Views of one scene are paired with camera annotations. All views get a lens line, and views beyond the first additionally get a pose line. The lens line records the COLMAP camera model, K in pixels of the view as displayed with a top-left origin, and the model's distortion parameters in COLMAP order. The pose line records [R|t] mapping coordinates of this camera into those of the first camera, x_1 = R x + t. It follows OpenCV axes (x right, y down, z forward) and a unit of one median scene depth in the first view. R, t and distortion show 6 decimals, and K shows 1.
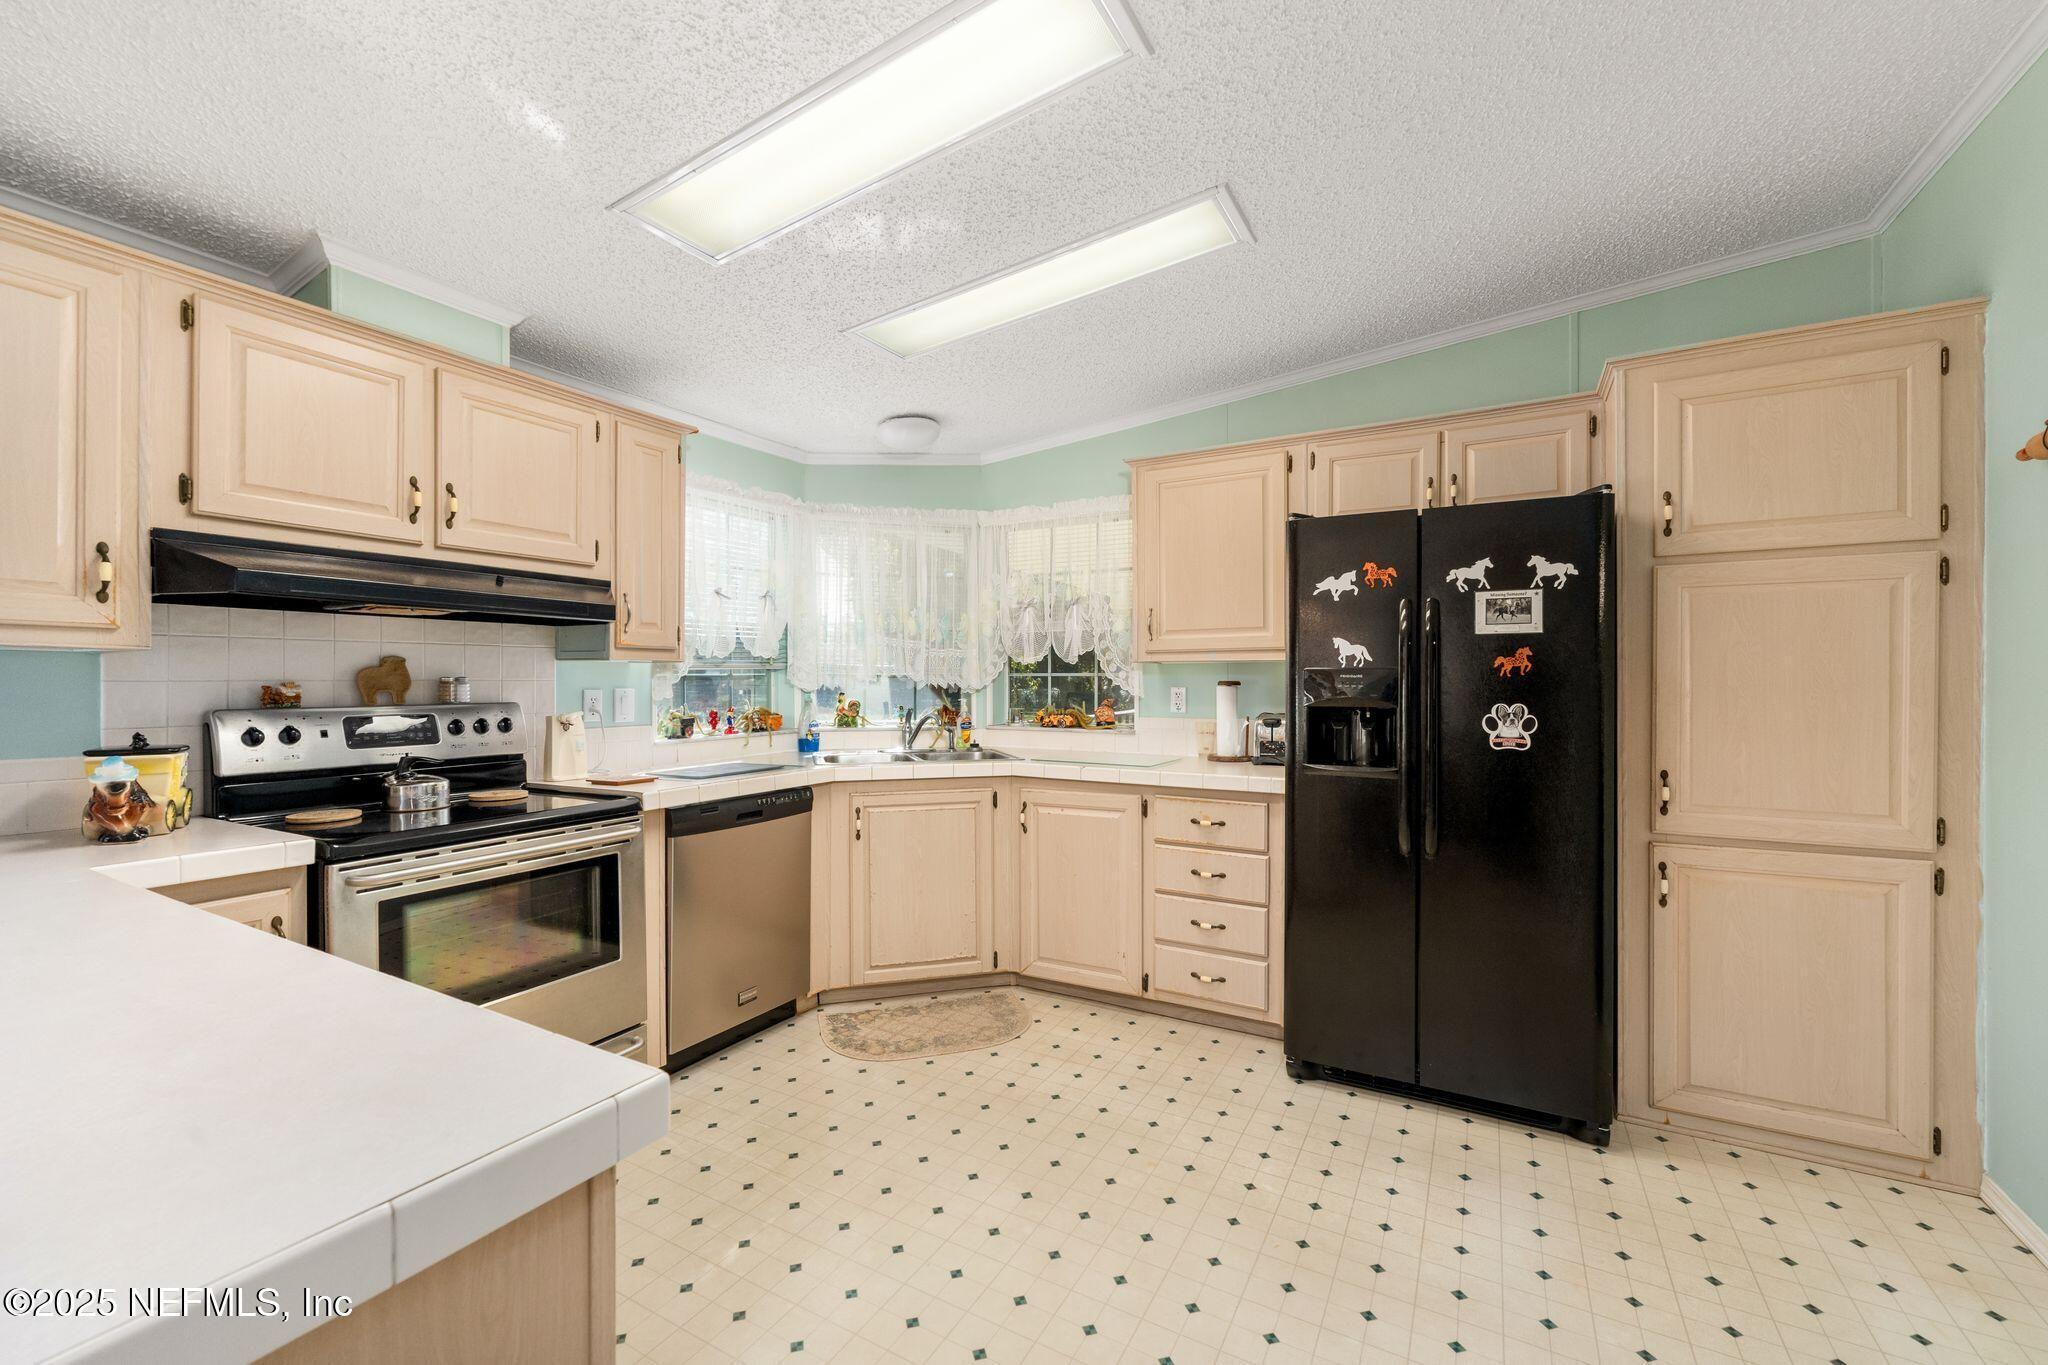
lens RADIAL K [[834.2, 0, 1011.4], [0, 834.2, 688.2], [0, 0, 1]] dist [0.000109, -0.000118]
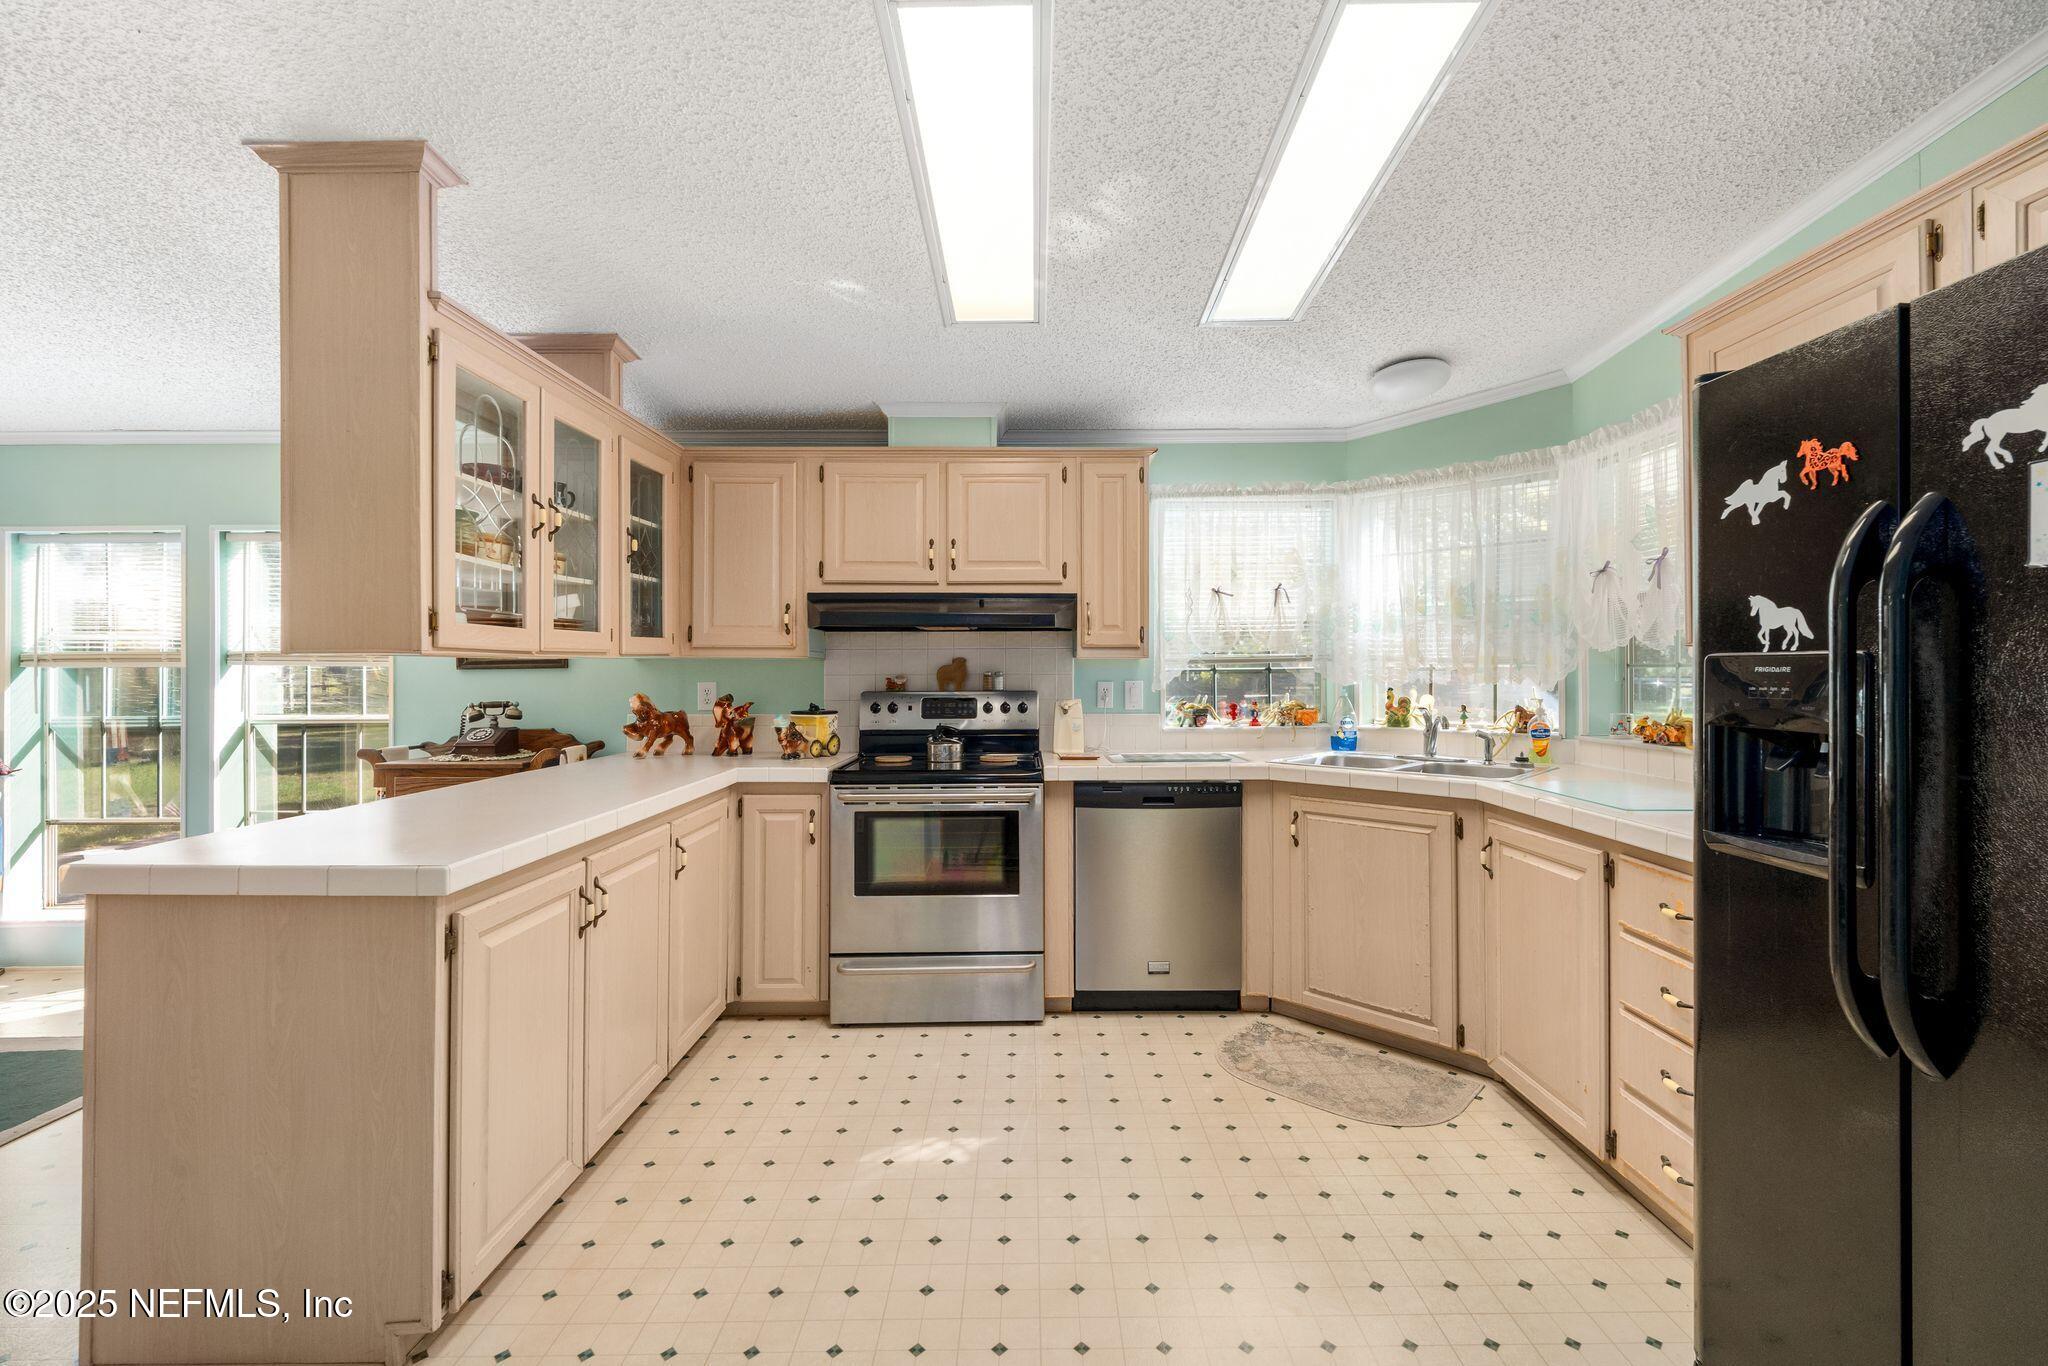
lens RADIAL K [[853.9, 0, 1032.5], [0, 853.9, 672.2], [0, 0, 1]] dist [0.000904, -0.000156]
pose [[0.502547, -0.000433, -0.864550, 0.614124], [-0.006698, 0.999968, -0.004394, -0.007137], [0.864524, 0.007999, 0.502528, 0.335246]]
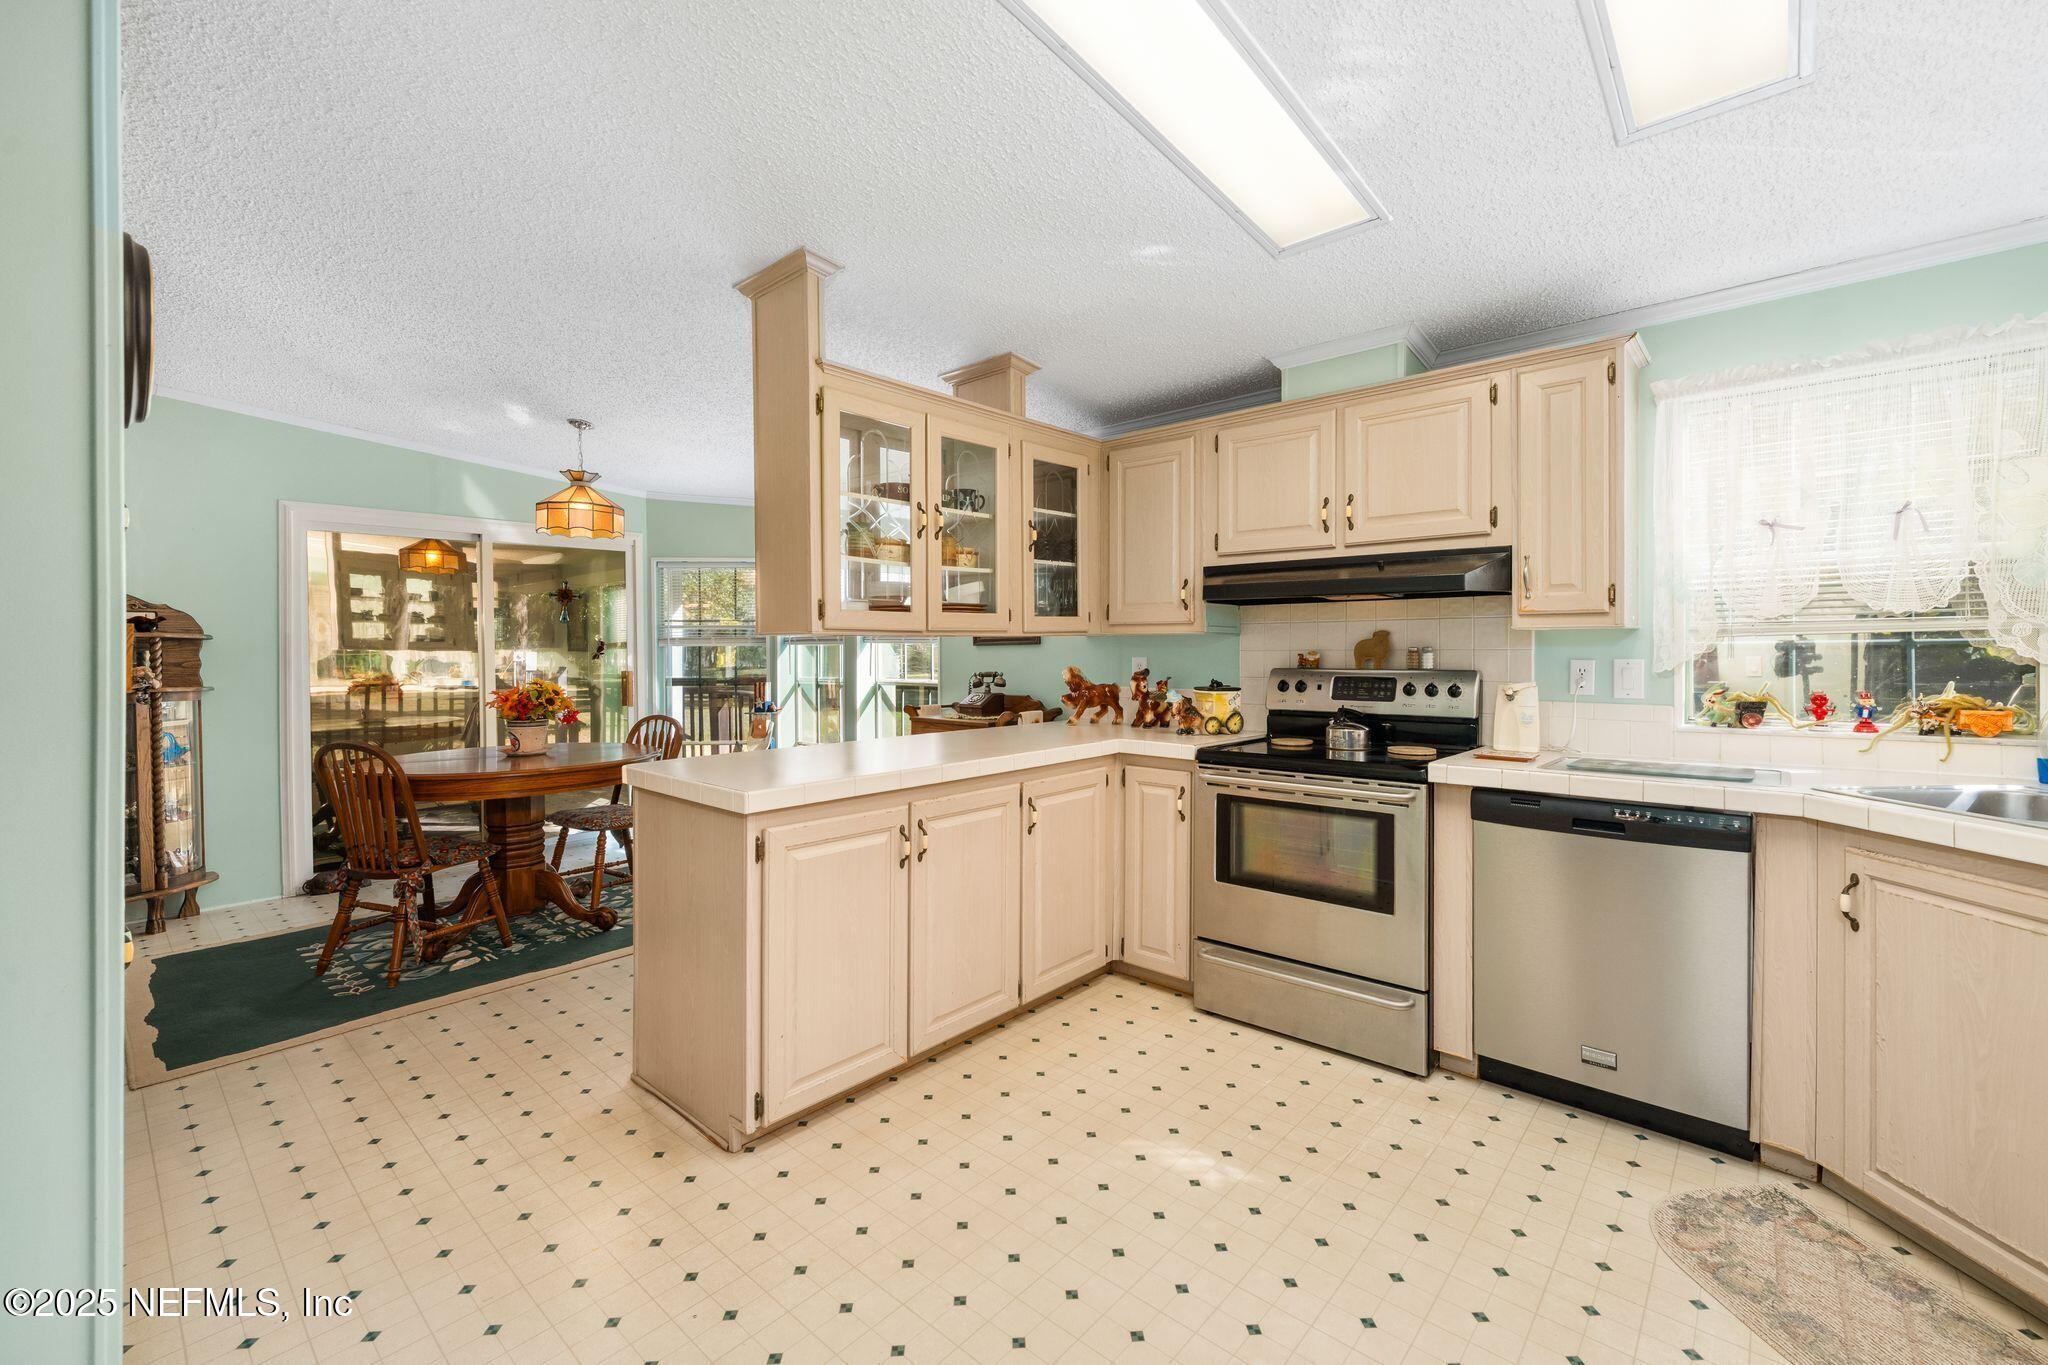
lens RADIAL K [[847.3, 0, 1034.3], [0, 847.3, 658.2], [0, 0, 1]] dist [-0.000188, -0.000397]
pose [[-0.199089, 0.011201, -0.979917, 0.615151], [-0.006883, 0.999894, 0.012828, -0.009365], [0.979957, 0.009299, -0.198991, 0.708011]]
